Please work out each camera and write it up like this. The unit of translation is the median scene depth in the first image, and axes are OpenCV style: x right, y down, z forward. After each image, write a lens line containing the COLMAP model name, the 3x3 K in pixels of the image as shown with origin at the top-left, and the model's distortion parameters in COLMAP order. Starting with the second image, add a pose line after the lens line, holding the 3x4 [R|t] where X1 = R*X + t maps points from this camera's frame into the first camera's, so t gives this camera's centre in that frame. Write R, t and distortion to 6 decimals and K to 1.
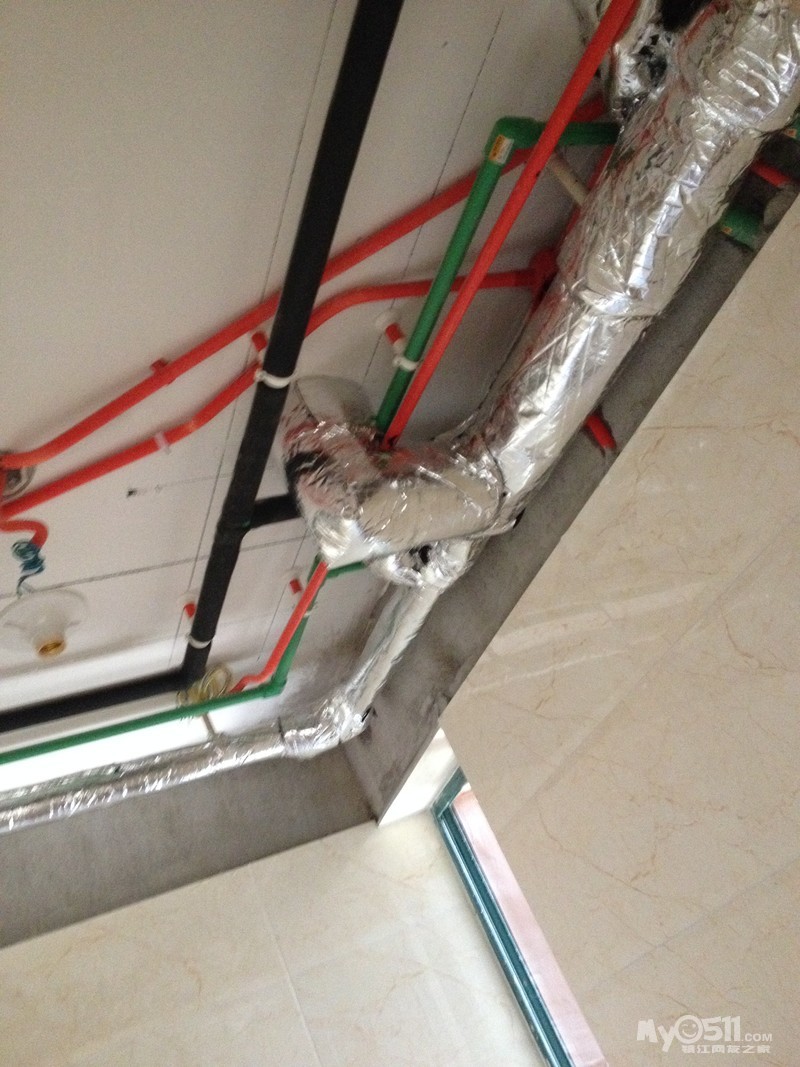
lens RADIAL K [[991.6, 0, 400.0], [0, 991.6, 533.5], [0, 0, 1]] dist [0.142353, -0.295845]
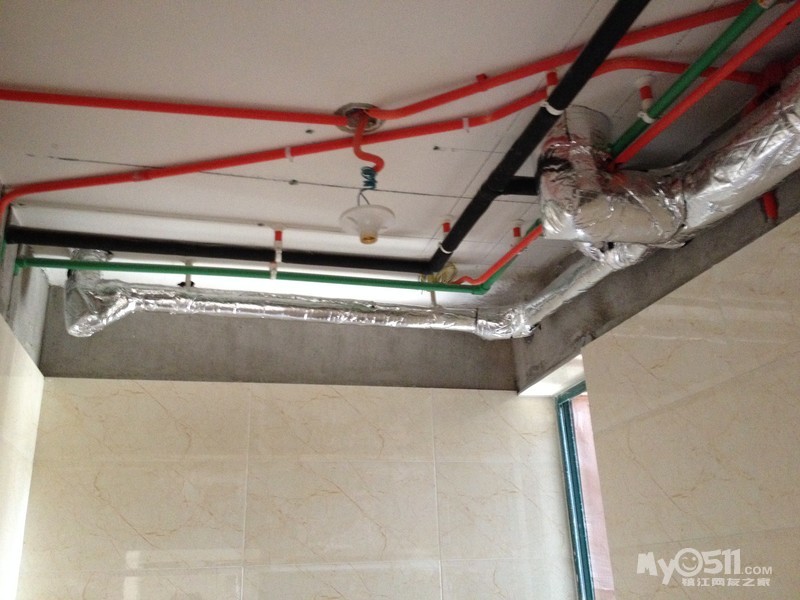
lens RADIAL K [[743.4, 0, 396.8], [0, 743.4, 288.6], [0, 0, 1]] dist [0.142353, -0.295845]
pose [[0.923256, 0.327669, -0.200577, -0.024981], [-0.284560, 0.934008, 0.215996, -0.069549], [0.258116, -0.142343, 0.955570, -0.136028]]
